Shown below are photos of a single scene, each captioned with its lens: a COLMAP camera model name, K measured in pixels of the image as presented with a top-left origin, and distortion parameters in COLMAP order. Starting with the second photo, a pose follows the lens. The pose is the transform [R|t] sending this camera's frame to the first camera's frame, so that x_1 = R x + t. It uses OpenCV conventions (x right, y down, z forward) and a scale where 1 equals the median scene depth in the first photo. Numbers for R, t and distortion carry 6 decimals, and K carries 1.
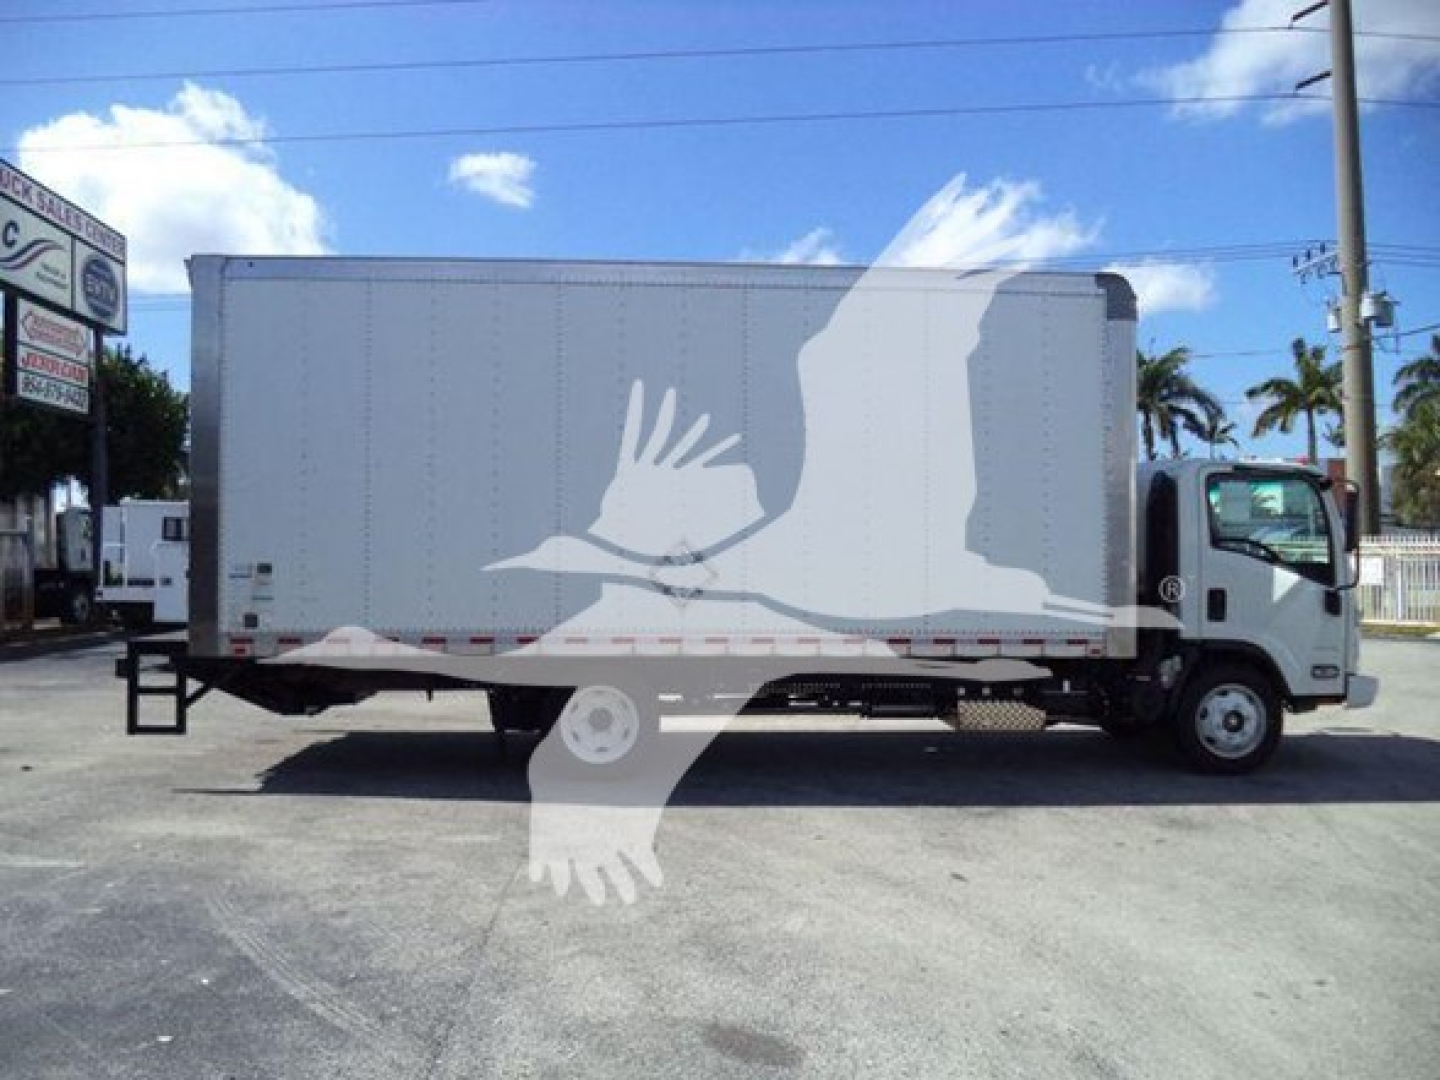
lens RADIAL K [[1205.8, 0, 716.9], [0, 1205.8, 525.0], [0, 0, 1]] dist [-0.042435, -0.008506]
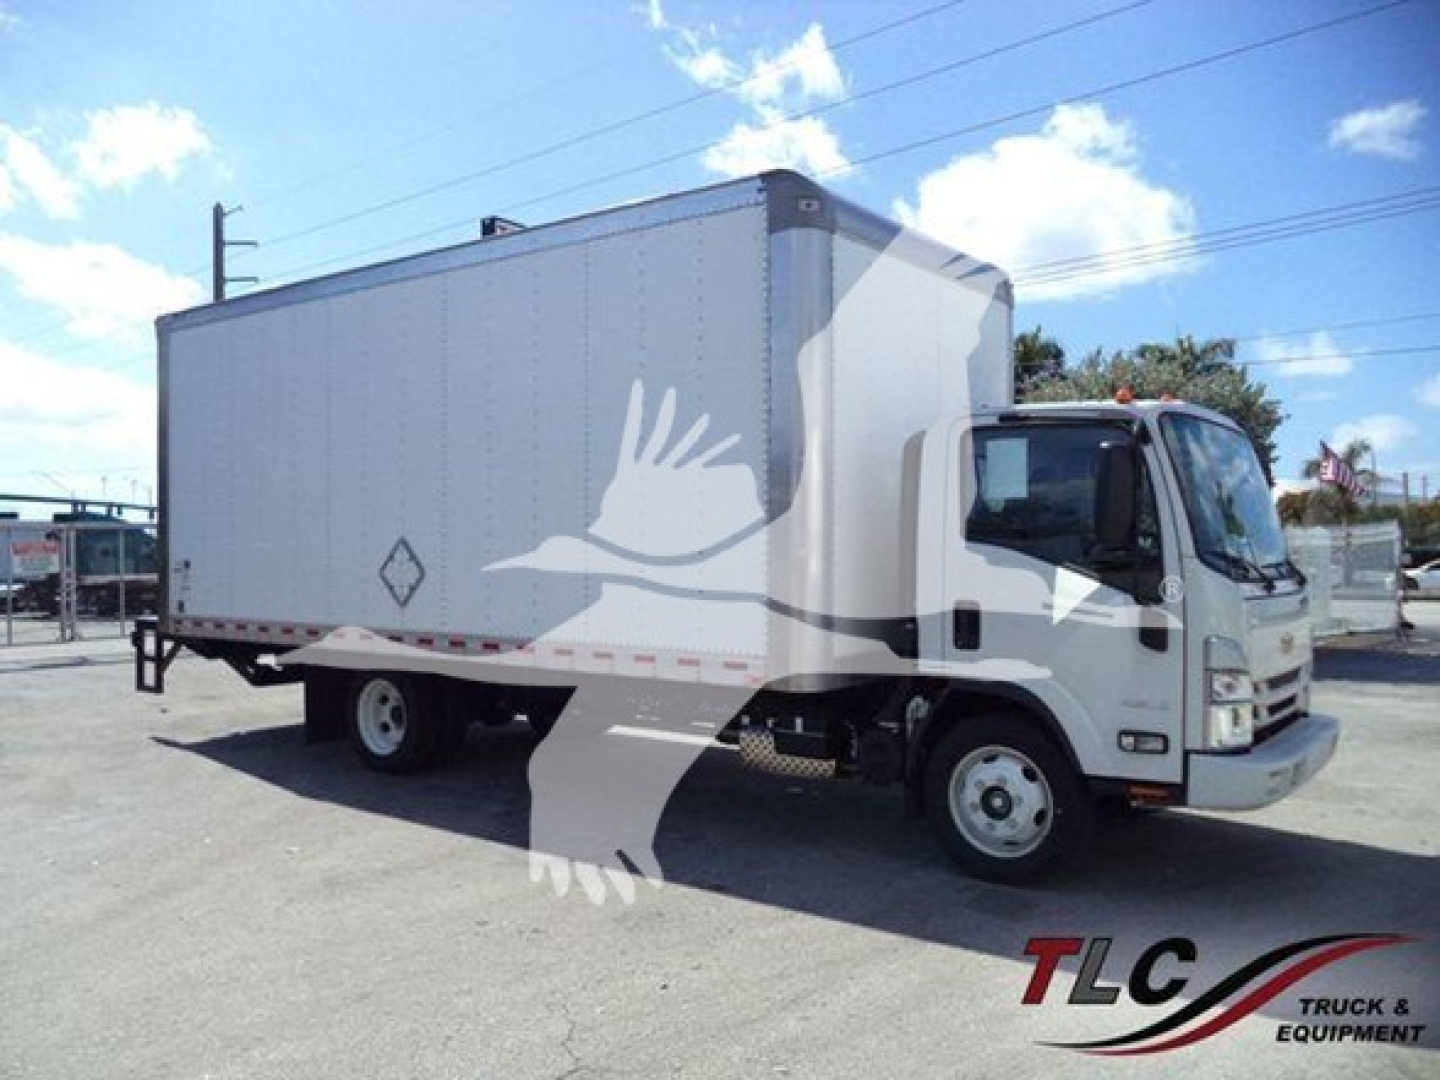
lens RADIAL K [[1181.1, 0, 720.0], [0, 1181.1, 540.0], [0, 0, 1]] dist [-0.023678, -0.012164]
pose [[0.755038, -0.007935, -0.655633, 0.741983], [0.018622, 0.999783, 0.009344, 0.009855], [0.655417, -0.019265, 0.755022, 0.406272]]
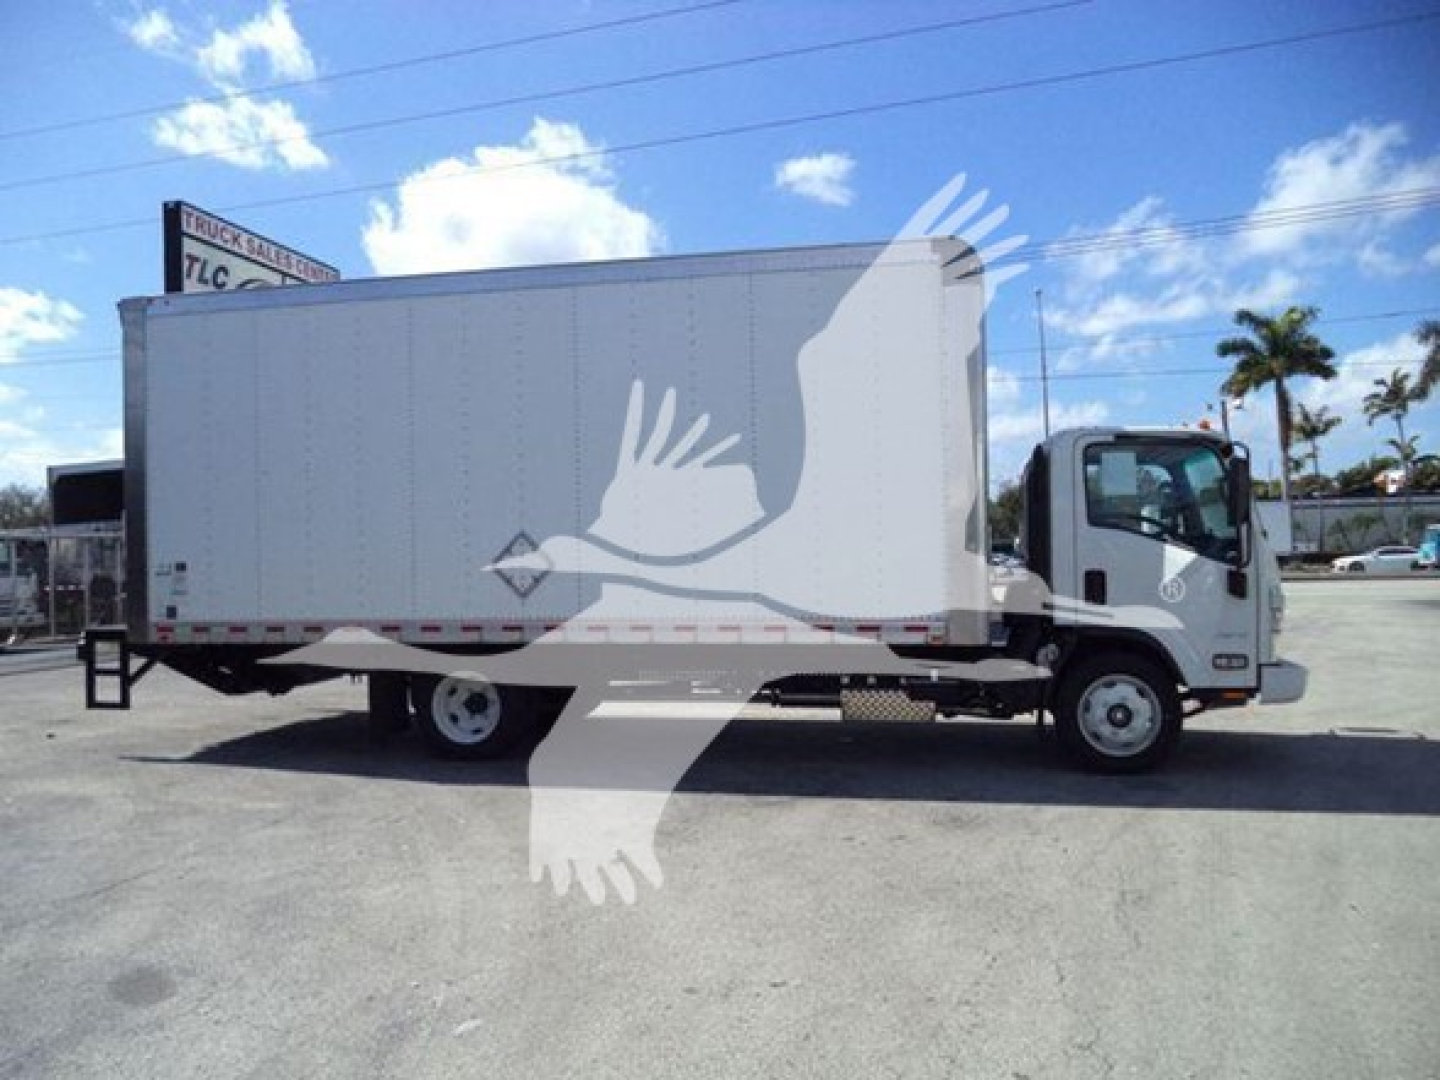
lens RADIAL K [[1205.8, 0, 716.9], [0, 1205.8, 525.0], [0, 0, 1]] dist [-0.042435, -0.008506]
pose [[0.959806, -0.027929, -0.279272, 0.394818], [0.029104, 0.999576, 0.000062, 0.010217], [0.279152, -0.008188, 0.960212, 0.038334]]
